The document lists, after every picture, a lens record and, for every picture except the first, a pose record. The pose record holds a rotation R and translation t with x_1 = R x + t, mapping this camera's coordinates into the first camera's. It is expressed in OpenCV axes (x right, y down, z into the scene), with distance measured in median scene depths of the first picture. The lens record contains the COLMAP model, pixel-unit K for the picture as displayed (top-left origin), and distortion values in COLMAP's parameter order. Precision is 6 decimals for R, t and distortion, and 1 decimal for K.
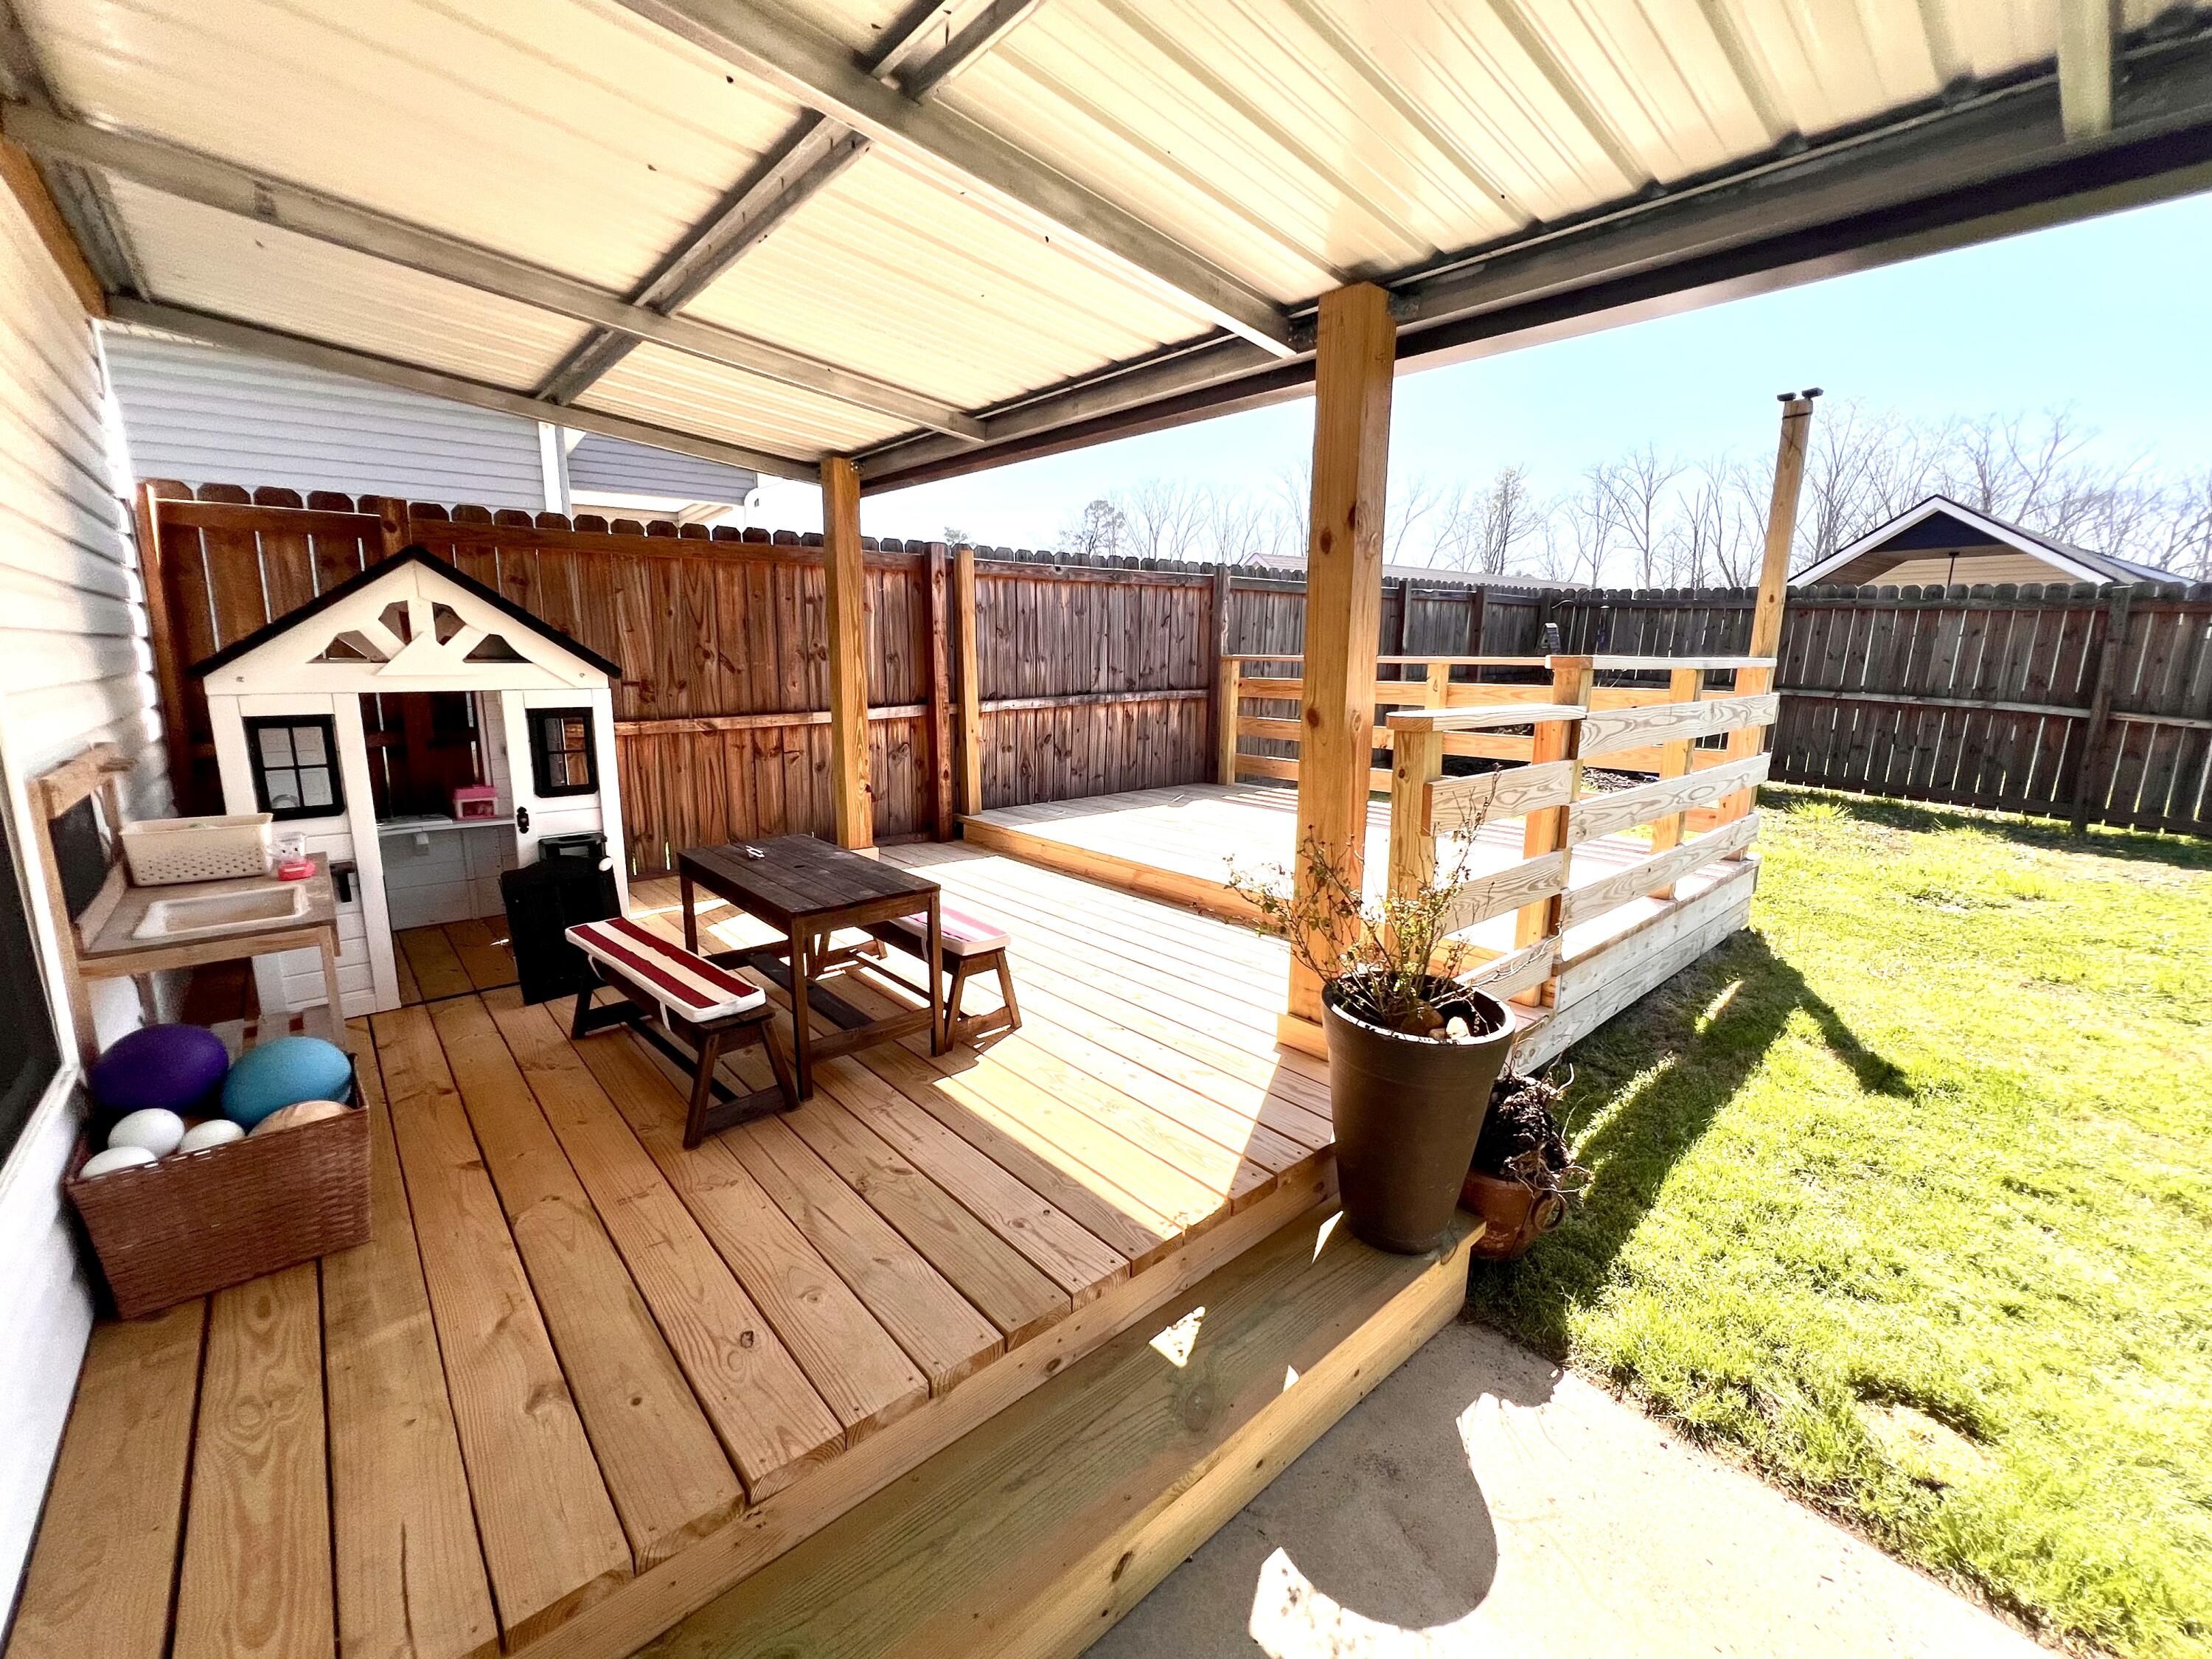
lens RADIAL K [[909.6, 0, 1106.0], [0, 909.6, 829.5], [0, 0, 1]] dist [0.000314, 0.000117]
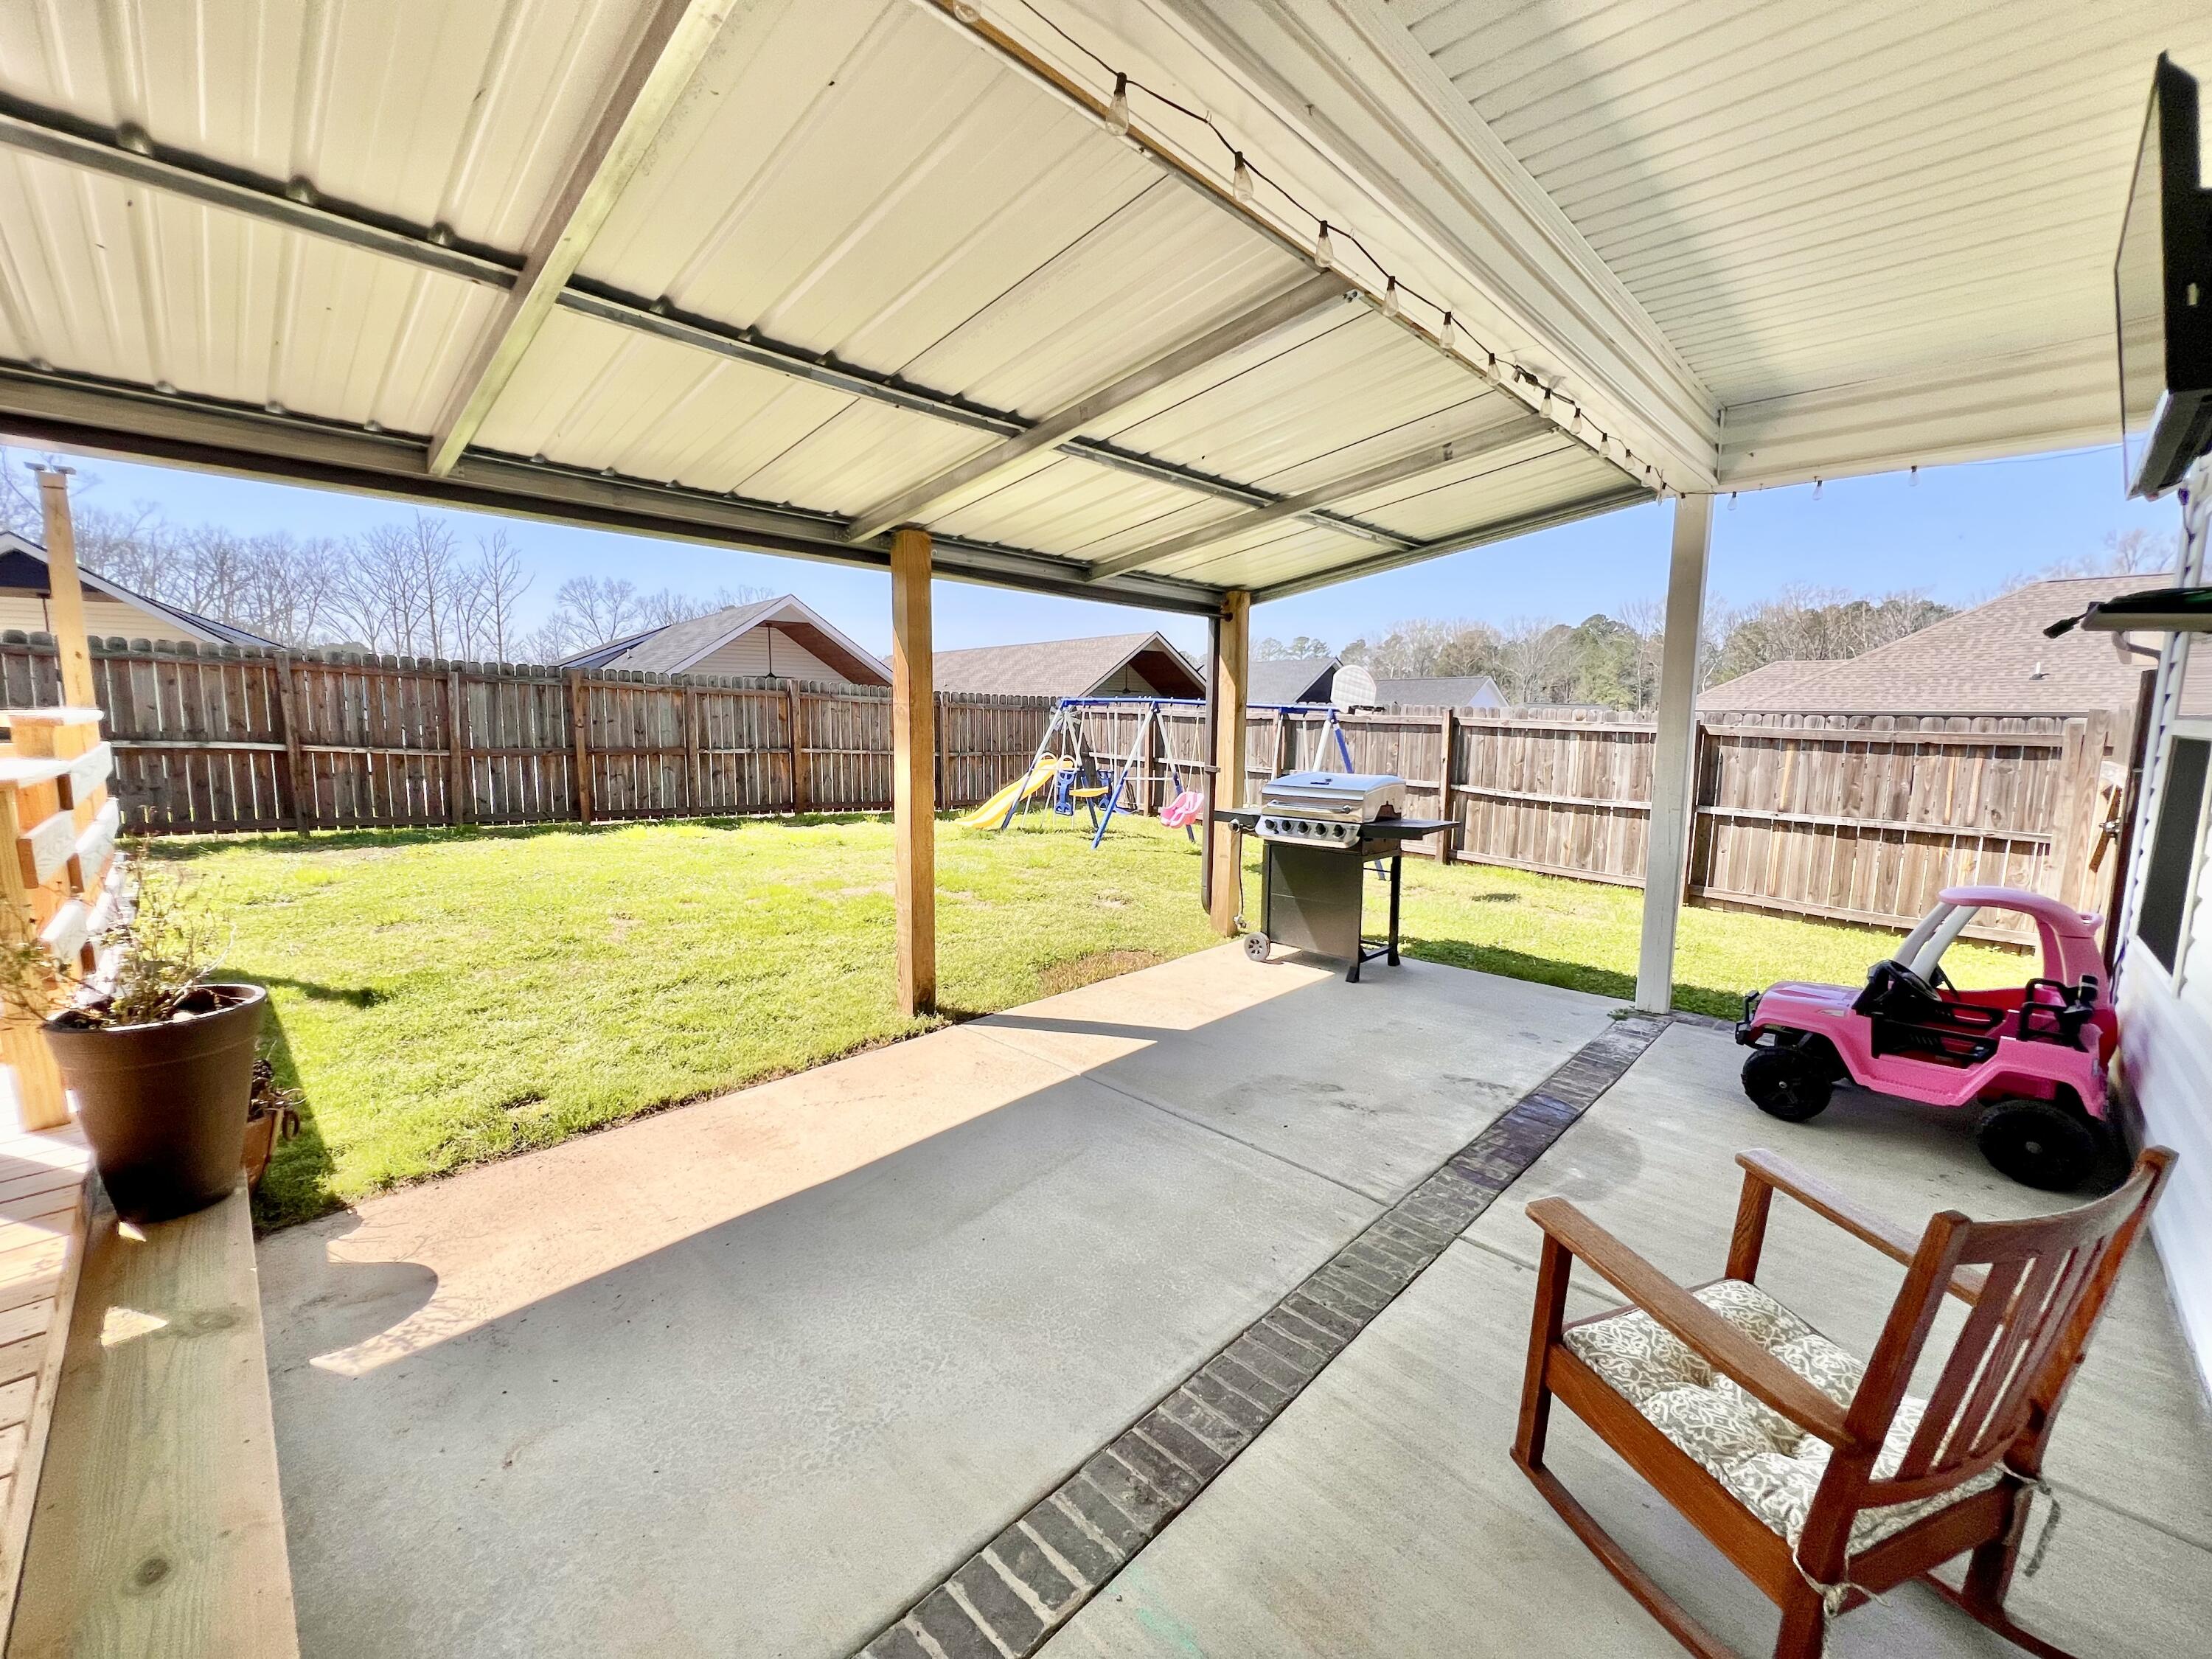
lens RADIAL K [[896.6, 0, 1106.0], [0, 896.6, 829.5], [0, 0, 1]] dist [-0.018082, -0.000041]
pose [[-0.069717, -0.140755, 0.987587, -0.369304], [0.180602, 0.971855, 0.151262, 0.009180], [-0.981082, 0.188905, -0.042334, -0.092077]]
